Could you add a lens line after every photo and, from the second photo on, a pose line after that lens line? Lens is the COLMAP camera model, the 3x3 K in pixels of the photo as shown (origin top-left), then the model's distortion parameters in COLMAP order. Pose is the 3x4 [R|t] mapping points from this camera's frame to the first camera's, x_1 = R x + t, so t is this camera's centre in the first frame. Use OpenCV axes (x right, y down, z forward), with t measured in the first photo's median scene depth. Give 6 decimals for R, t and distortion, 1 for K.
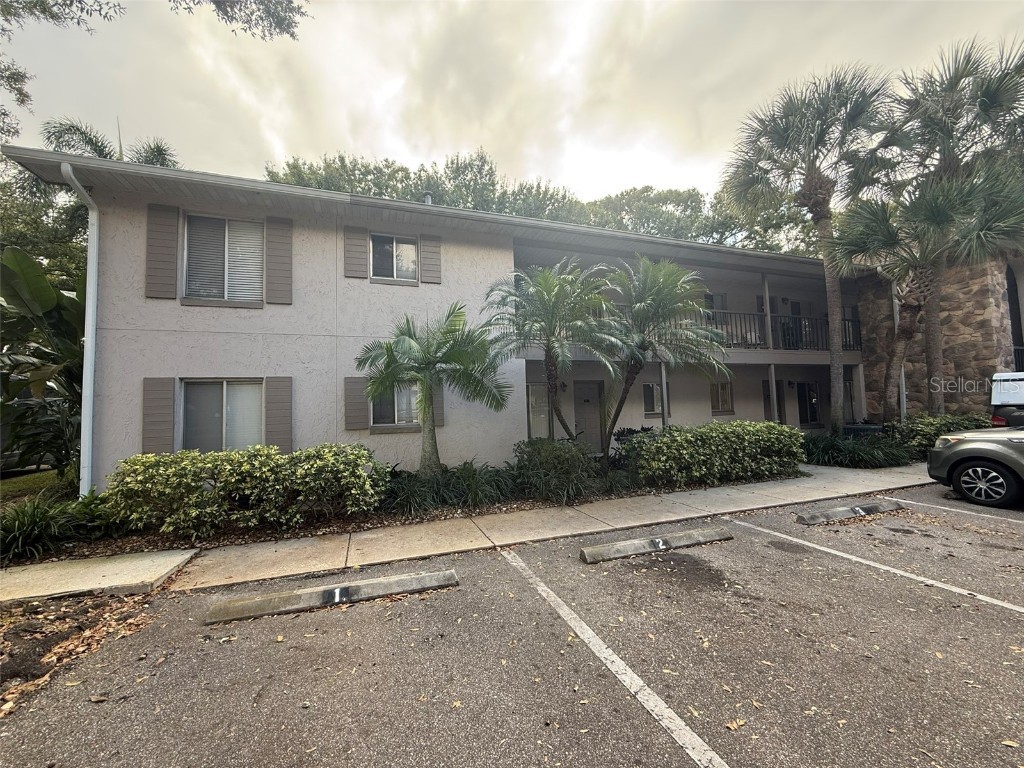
lens RADIAL K [[408.2, 0, 512.0], [0, 408.2, 384.0], [0, 0, 1]] dist [-0.001545, 0.000421]
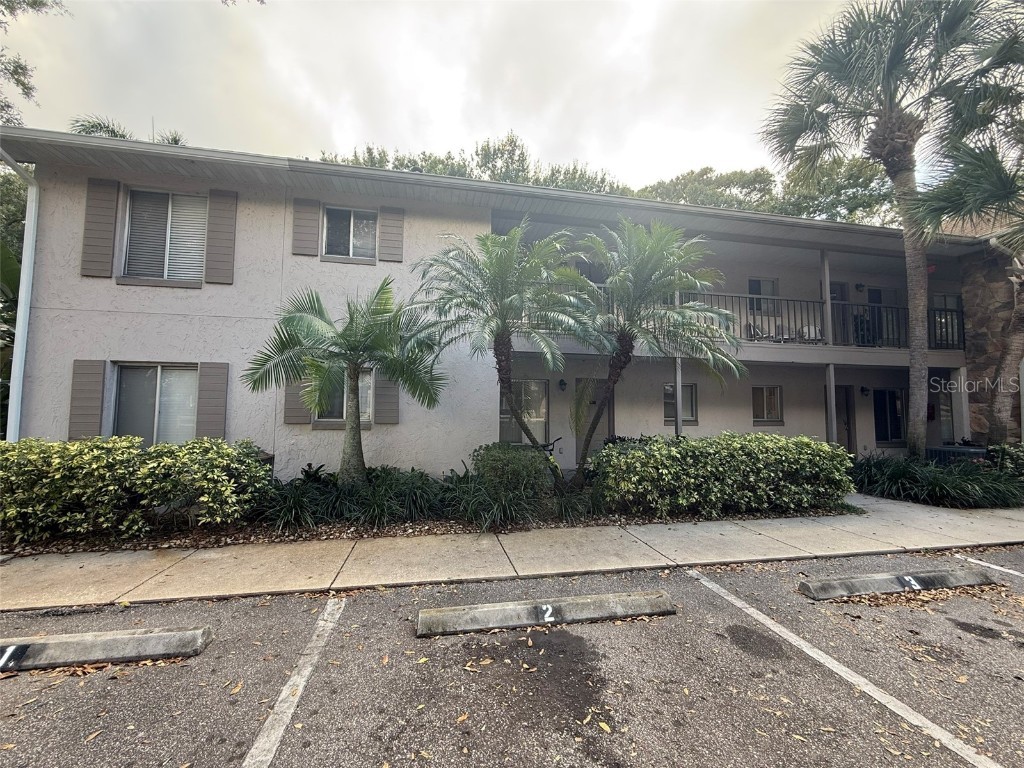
lens RADIAL K [[408.2, 0, 512.0], [0, 408.2, 384.0], [0, 0, 1]] dist [-0.001545, 0.000421]
pose [[0.987994, 0.027773, -0.151974, 0.240382], [-0.028023, 0.999607, 0.000495, 0.011643], [0.151928, 0.003770, 0.988384, 0.201354]]
